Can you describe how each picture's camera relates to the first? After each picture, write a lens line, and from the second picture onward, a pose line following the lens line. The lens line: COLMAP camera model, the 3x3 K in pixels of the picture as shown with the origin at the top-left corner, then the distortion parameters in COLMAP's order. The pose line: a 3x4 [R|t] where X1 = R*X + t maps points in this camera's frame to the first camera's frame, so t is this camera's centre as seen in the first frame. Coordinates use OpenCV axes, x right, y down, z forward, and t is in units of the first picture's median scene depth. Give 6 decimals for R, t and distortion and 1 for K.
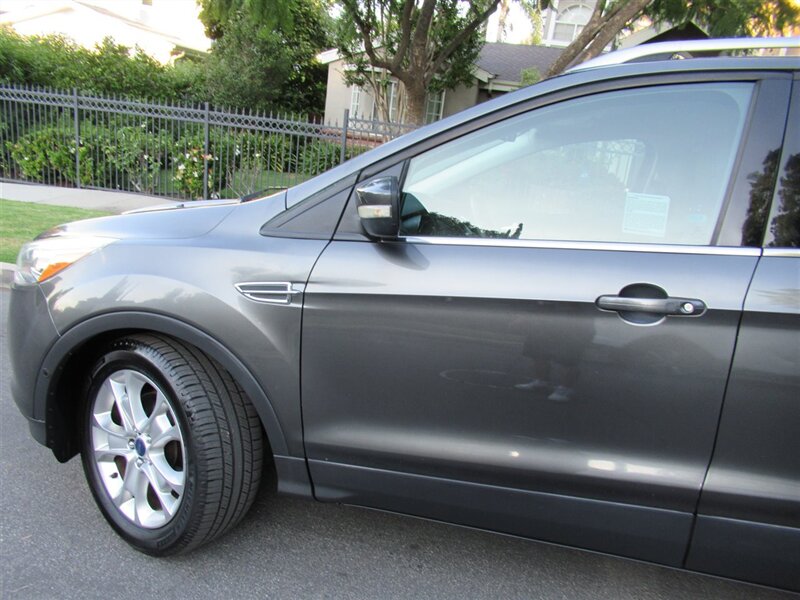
lens RADIAL K [[613.5, 0, 400.0], [0, 613.5, 300.0], [0, 0, 1]] dist [-0.009012, 0.008394]
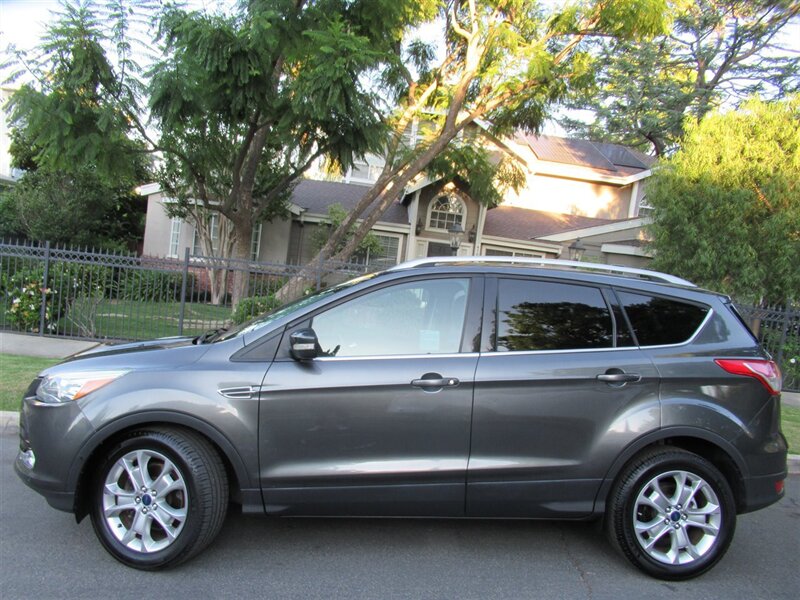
lens RADIAL K [[610.8, 0, 400.2], [0, 610.8, 310.4], [0, 0, 1]] dist [-0.007605, 0.013431]
pose [[0.951650, -0.038845, 0.304719, -0.056709], [0.088086, 0.984822, -0.149555, 0.011090], [-0.294284, 0.169166, 0.940627, -0.164456]]
